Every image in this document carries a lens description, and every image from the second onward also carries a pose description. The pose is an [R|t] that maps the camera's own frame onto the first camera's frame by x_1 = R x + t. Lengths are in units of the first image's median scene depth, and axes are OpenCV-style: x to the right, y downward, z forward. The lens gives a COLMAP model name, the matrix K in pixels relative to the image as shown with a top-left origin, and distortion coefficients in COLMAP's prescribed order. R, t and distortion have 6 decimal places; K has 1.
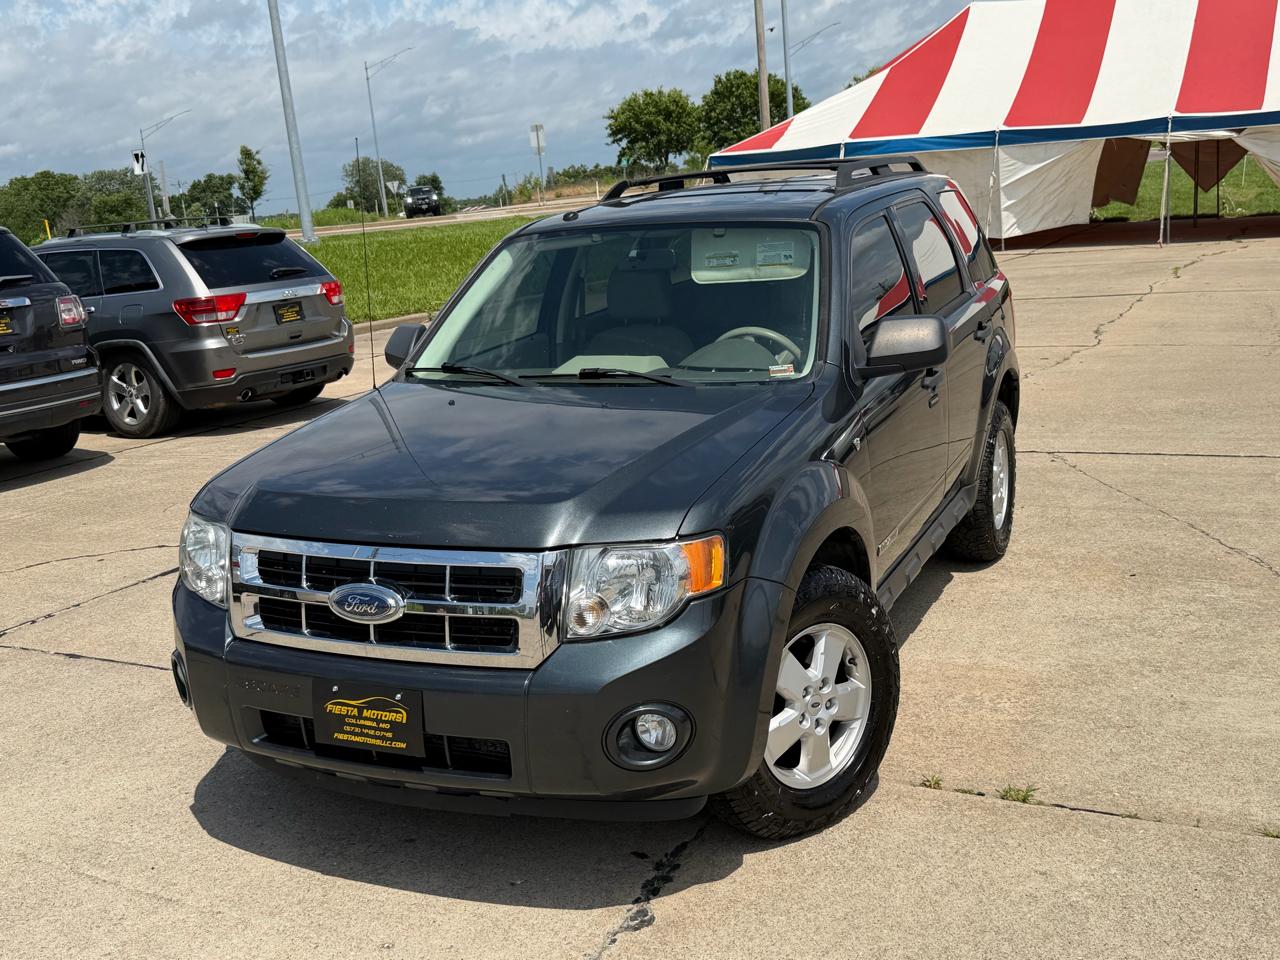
lens RADIAL K [[1306.6, 0, 636.3], [0, 1306.6, 486.8], [0, 0, 1]] dist [0.170630, -0.403519]
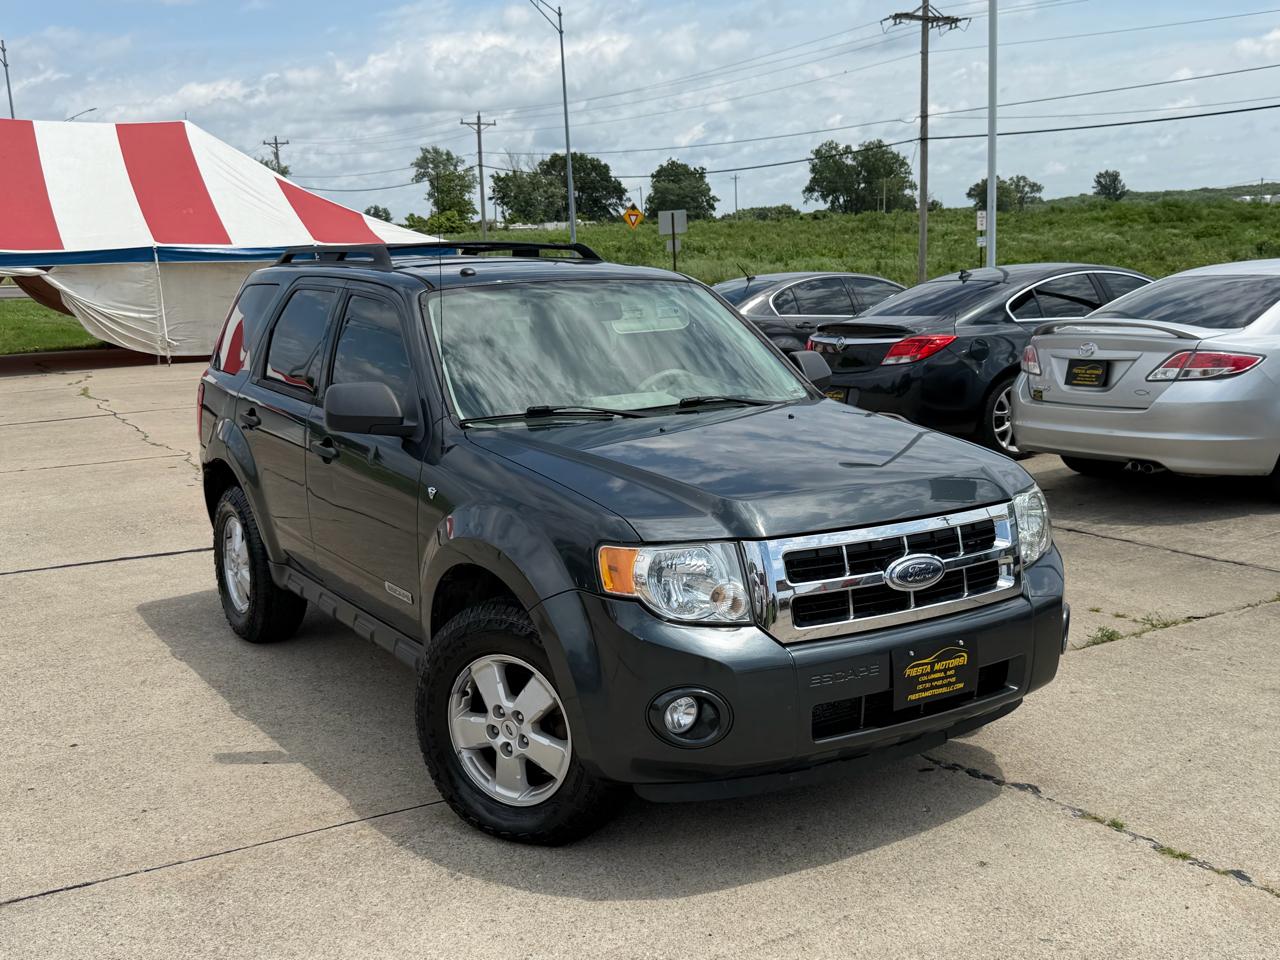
lens RADIAL K [[1304.9, 0, 636.5], [0, 1304.9, 485.8], [0, 0, 1]] dist [0.184645, -0.446664]
pose [[0.542905, -0.087551, 0.835218, -0.942956], [0.182185, 0.983144, -0.015367, -0.007167], [-0.819794, 0.160507, 0.549705, 0.419888]]
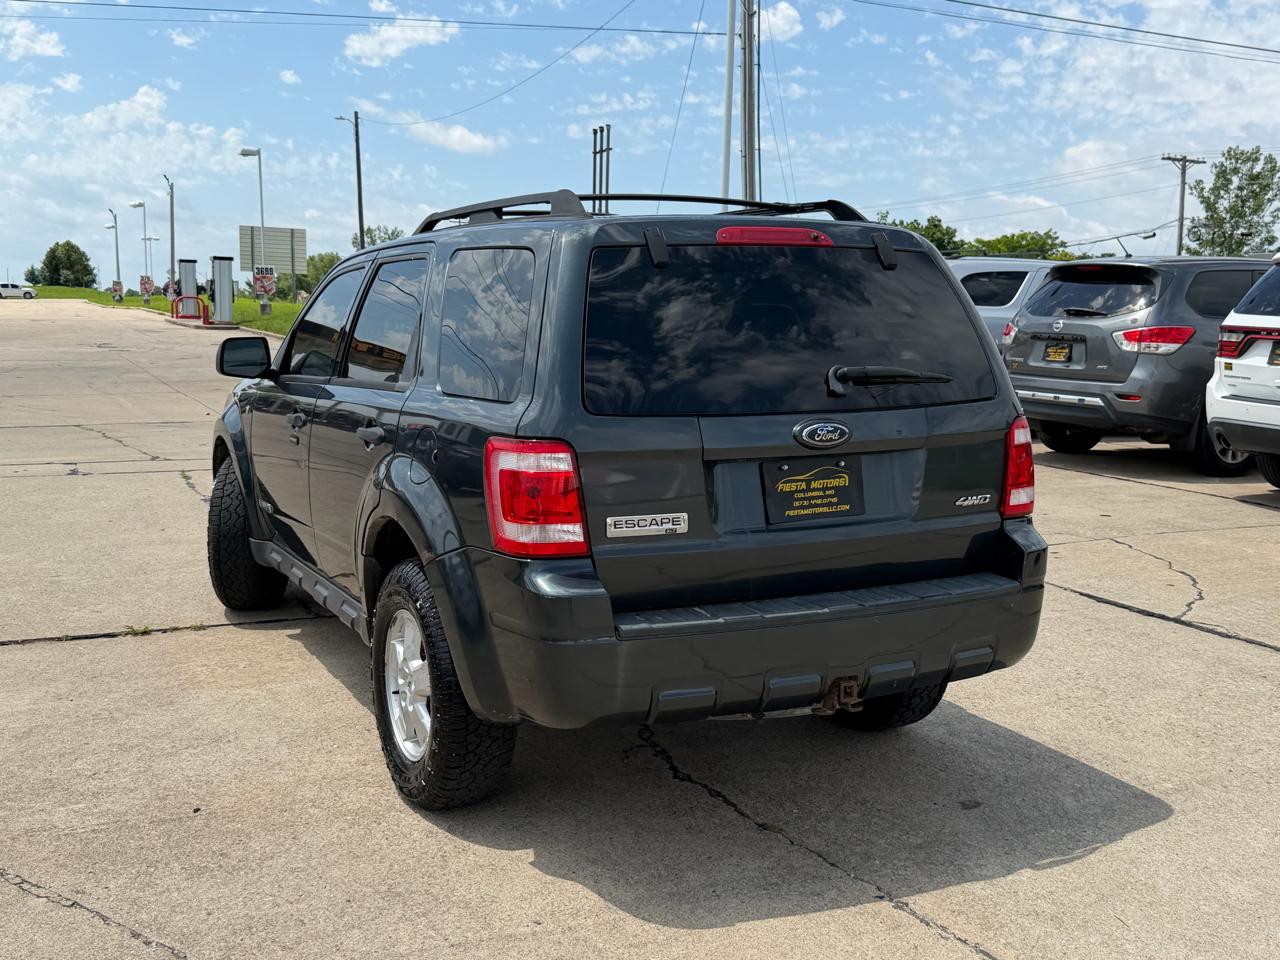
lens RADIAL K [[1306.2, 0, 643.1], [0, 1306.2, 482.9], [0, 0, 1]] dist [0.185346, -0.459522]
pose [[-0.605561, 0.174439, -0.776446, 0.976537], [-0.139098, 0.937459, 0.319096, -0.457428], [0.783549, 0.301234, -0.543424, 1.984573]]
